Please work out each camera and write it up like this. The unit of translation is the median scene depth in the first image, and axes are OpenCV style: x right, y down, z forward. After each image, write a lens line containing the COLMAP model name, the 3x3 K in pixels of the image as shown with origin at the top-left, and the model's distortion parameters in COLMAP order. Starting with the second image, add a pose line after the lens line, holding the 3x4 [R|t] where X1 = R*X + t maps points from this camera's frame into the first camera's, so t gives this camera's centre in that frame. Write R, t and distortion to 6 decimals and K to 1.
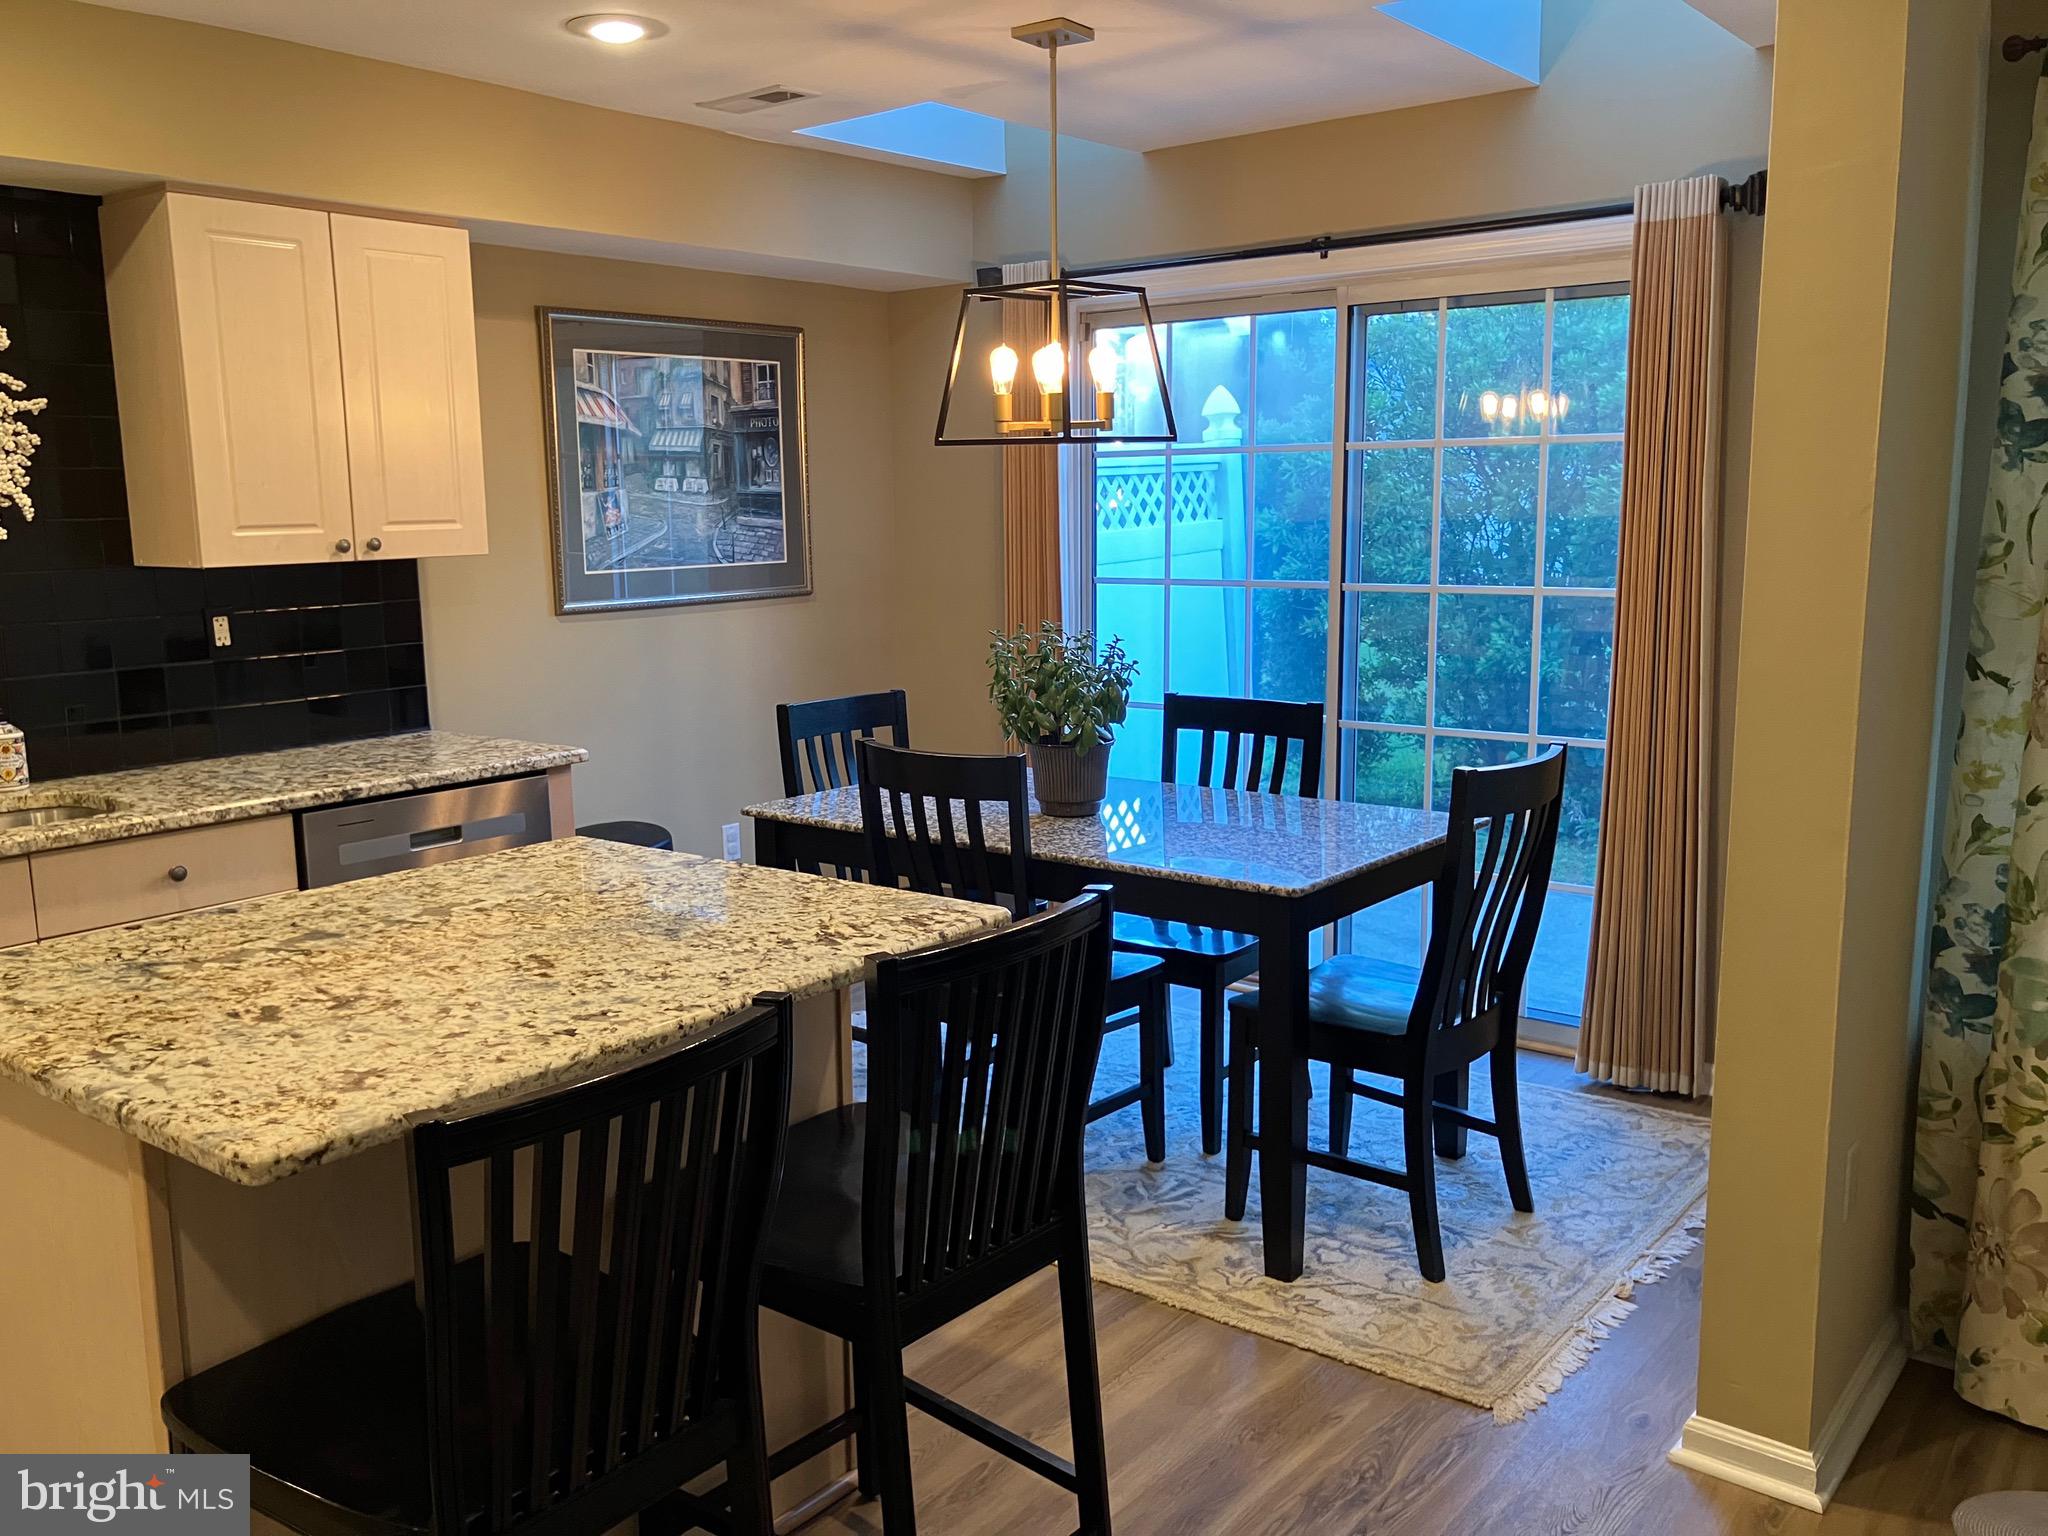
lens RADIAL K [[1698.8, 0, 1024.0], [0, 1698.8, 768.0], [0, 0, 1]] dist [-0.003829, 0.009855]
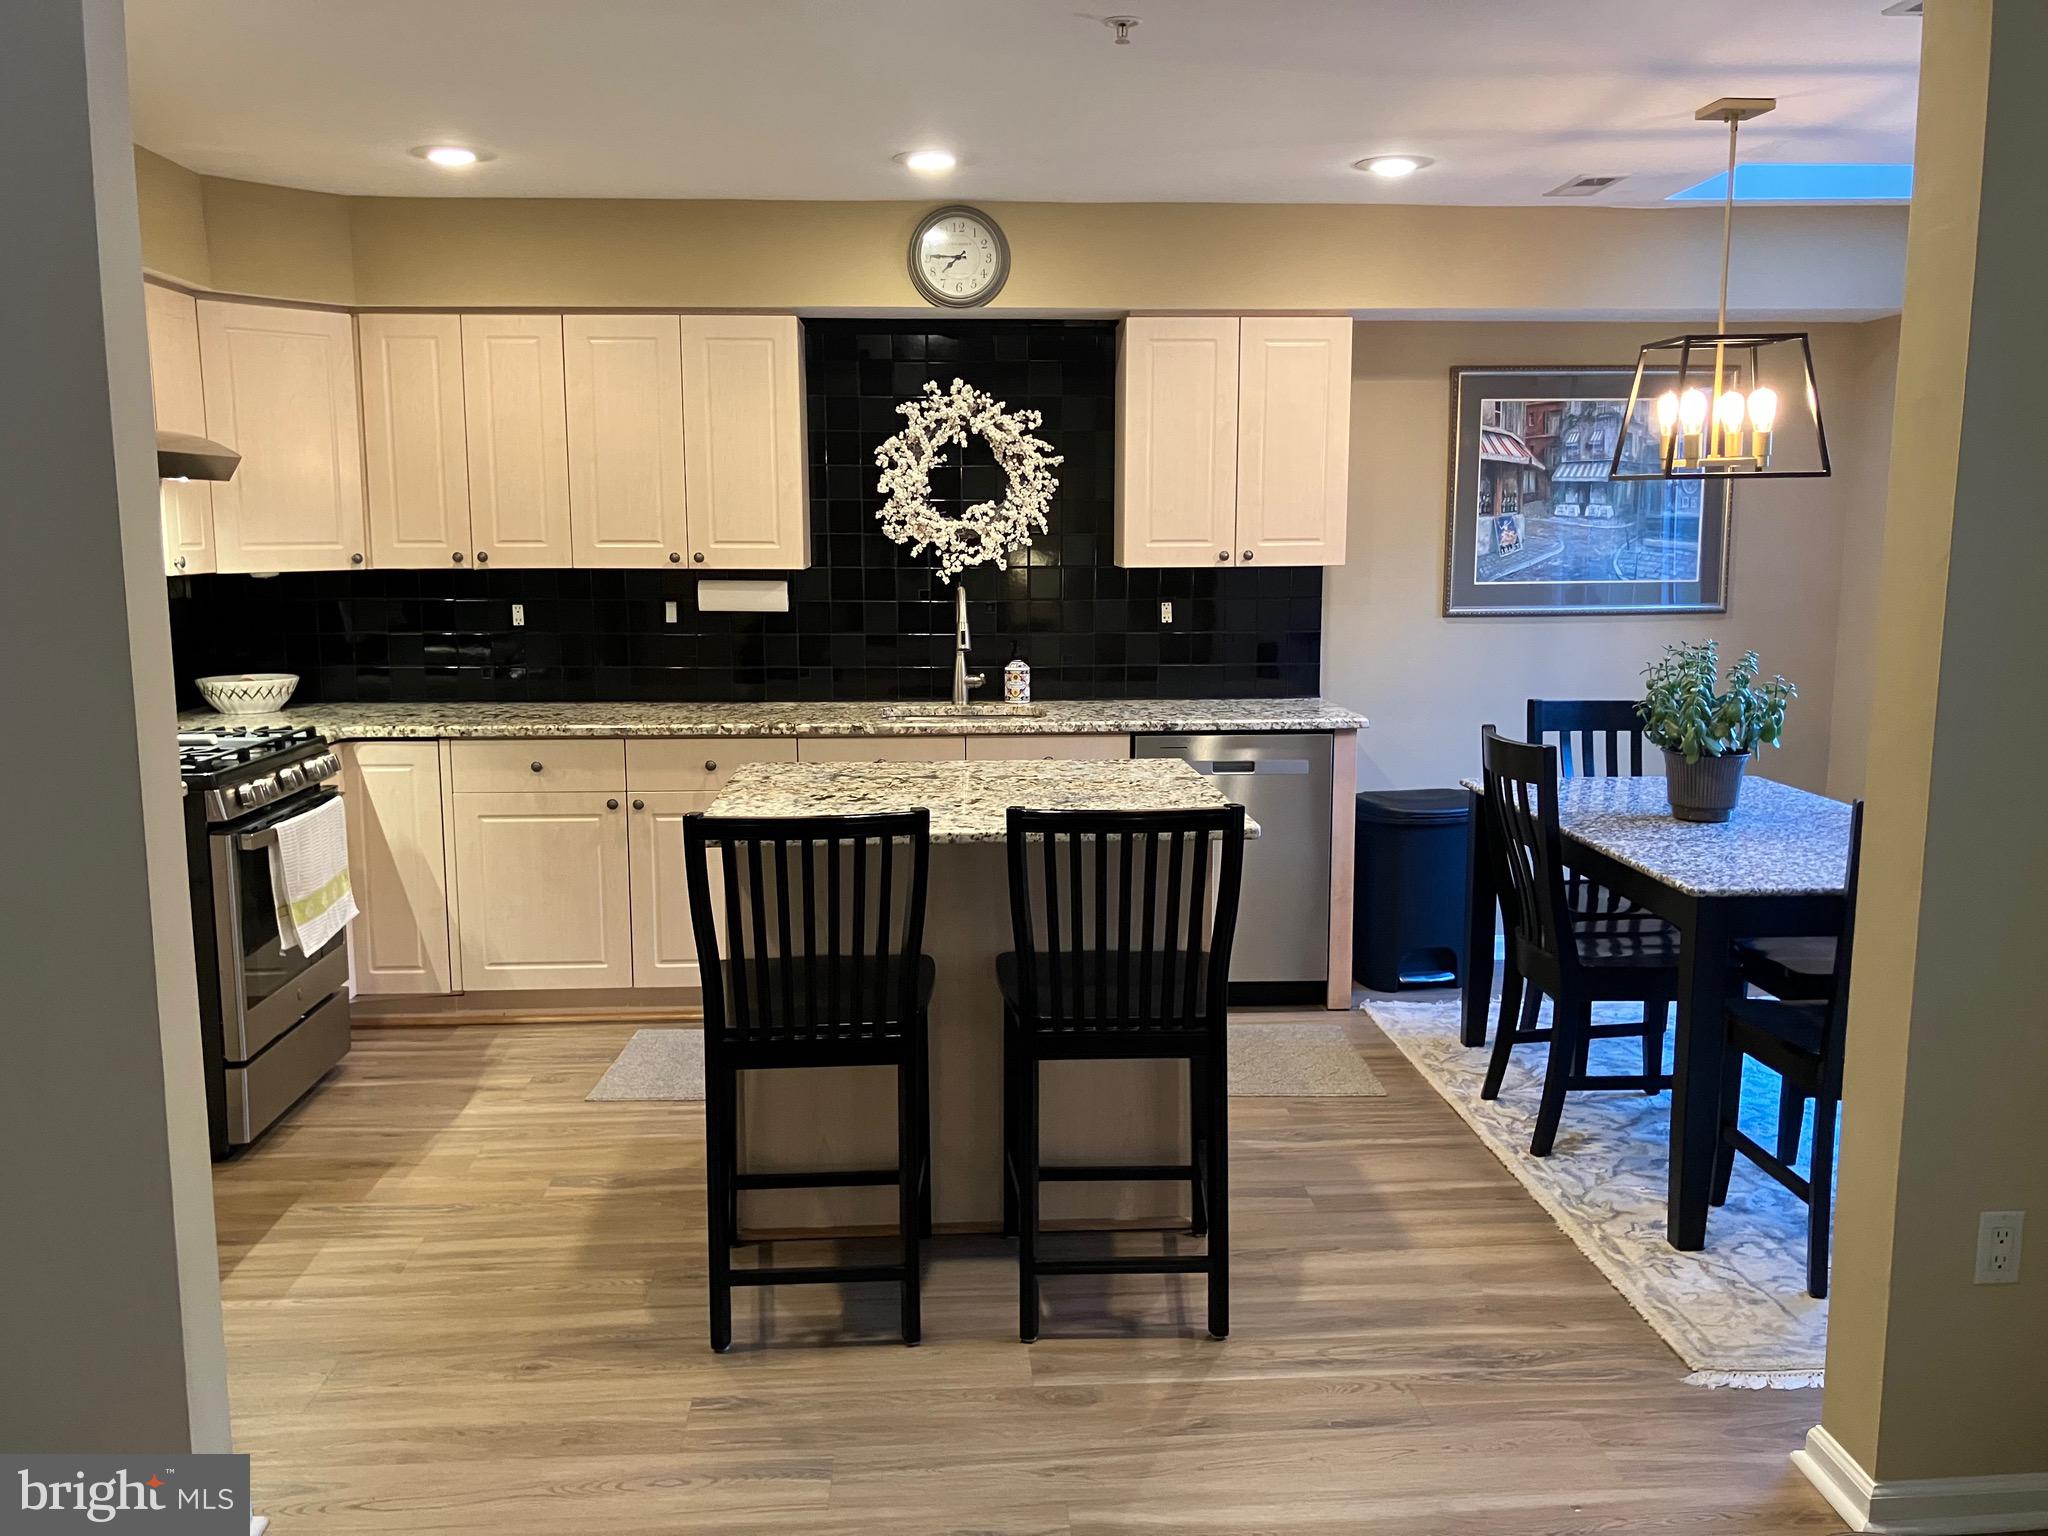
lens RADIAL K [[1698.8, 0, 1024.0], [0, 1698.8, 768.0], [0, 0, 1]] dist [-0.003829, 0.009855]
pose [[0.662902, 0.119315, -0.739138, 0.588260], [-0.123276, 0.991140, 0.049433, -0.006236], [0.738487, 0.058349, 0.671738, -0.057463]]
